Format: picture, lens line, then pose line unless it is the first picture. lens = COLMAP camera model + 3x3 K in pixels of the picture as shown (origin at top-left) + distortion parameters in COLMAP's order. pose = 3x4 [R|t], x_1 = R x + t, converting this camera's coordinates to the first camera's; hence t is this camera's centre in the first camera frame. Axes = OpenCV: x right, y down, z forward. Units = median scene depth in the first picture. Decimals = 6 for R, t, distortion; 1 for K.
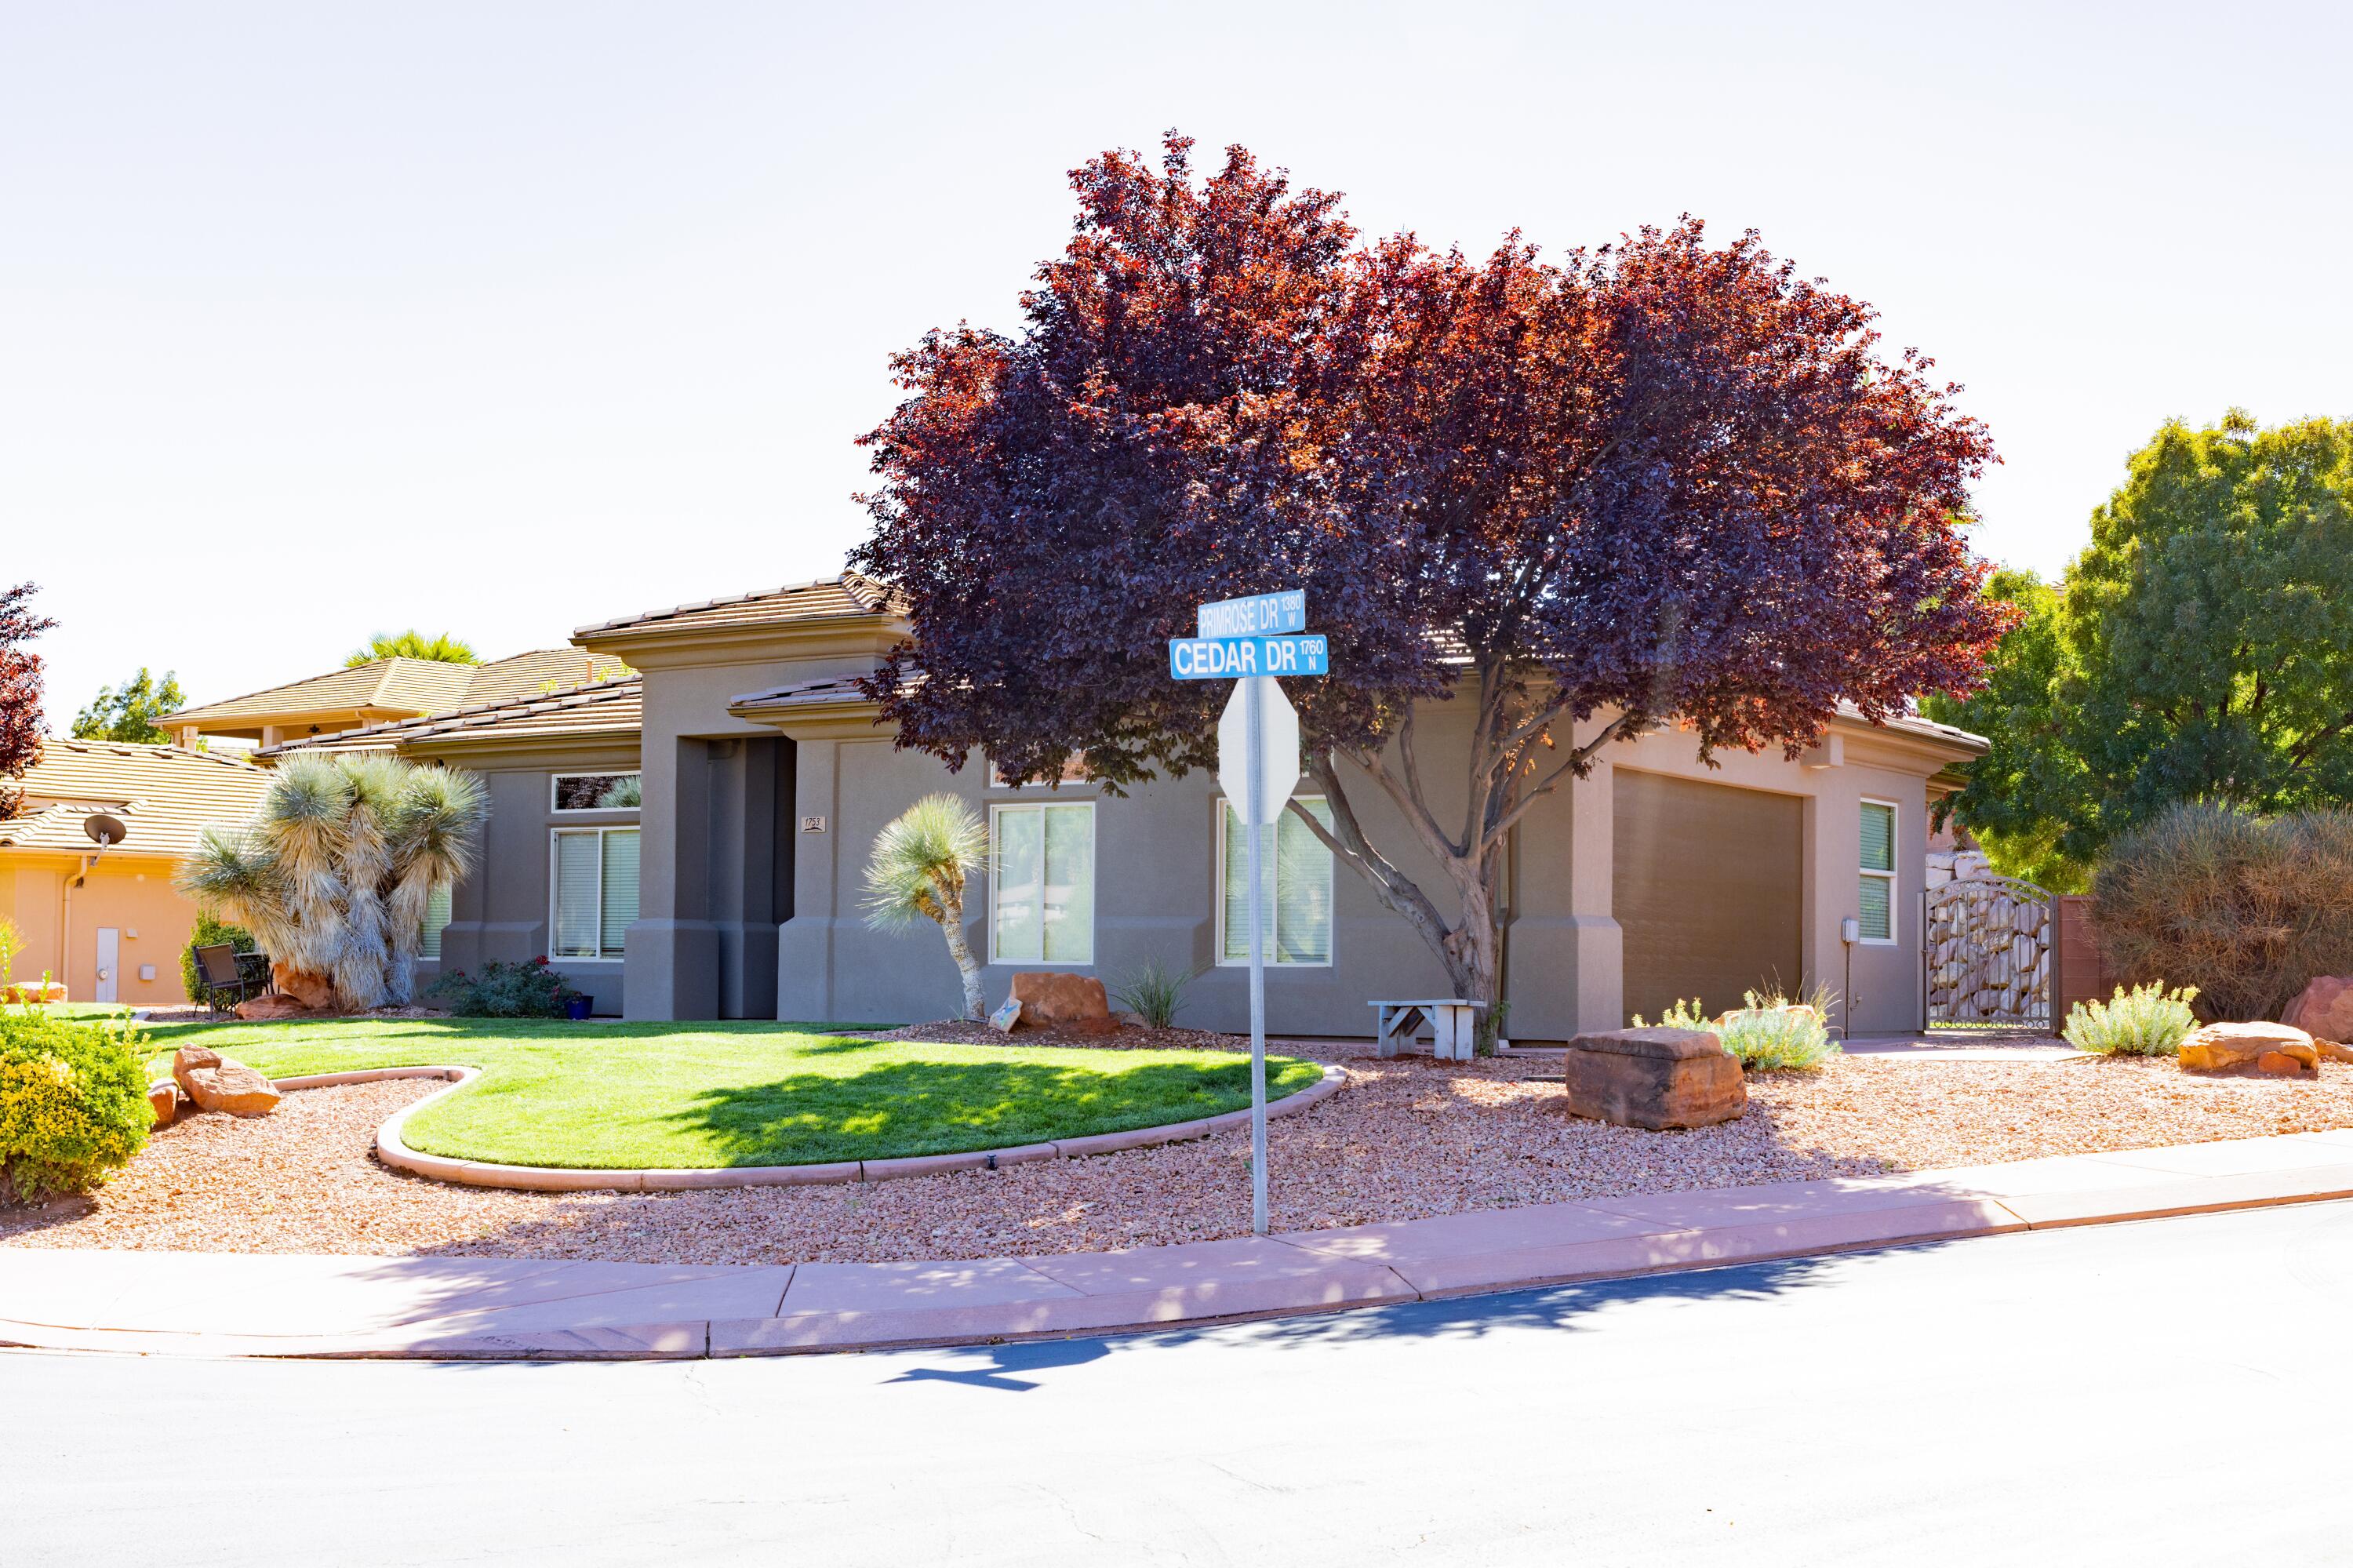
lens RADIAL K [[2673.1, 0, 1176.5], [0, 2673.1, 784.0], [0, 0, 1]] dist [-0.004168, -0.000814]
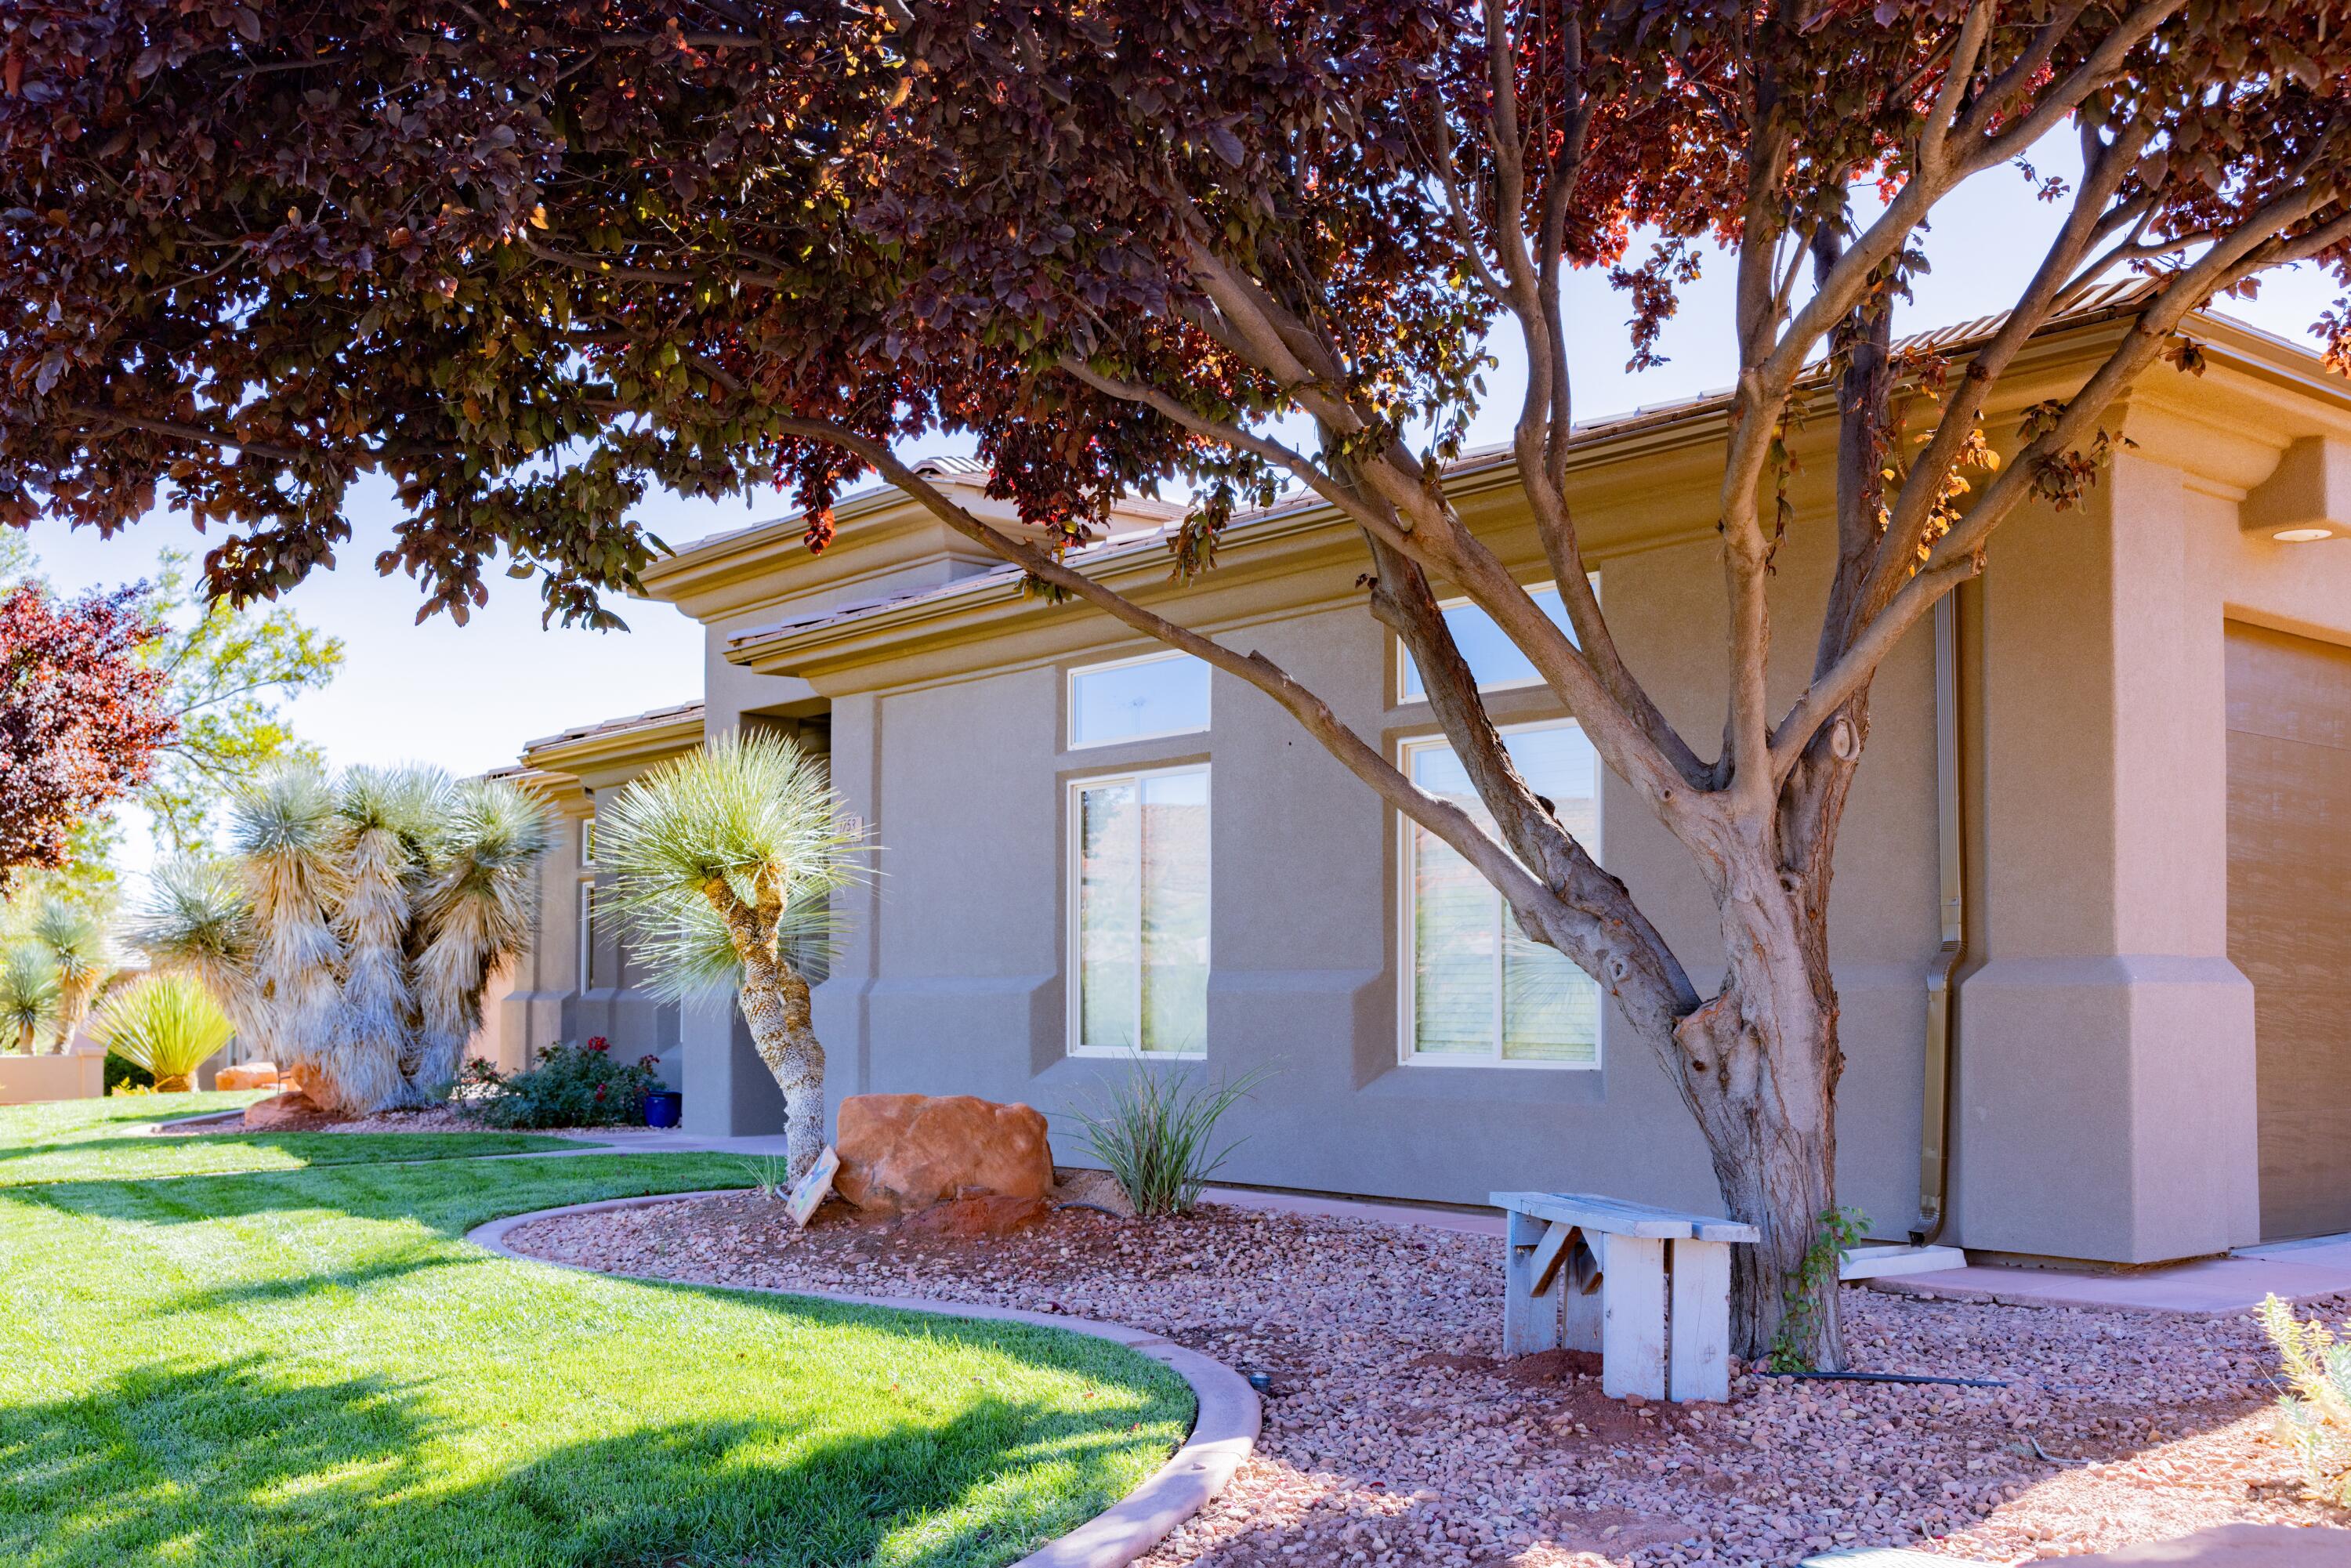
lens RADIAL K [[2337.1, 0, 1179.5], [0, 2337.1, 887.9], [0, 0, 1]] dist [0.049442, 0.000527]
pose [[0.960998, -0.023703, -0.275539, 0.108278], [0.027568, 0.999568, 0.010164, 0.030561], [0.275179, -0.017364, 0.961236, 0.602724]]
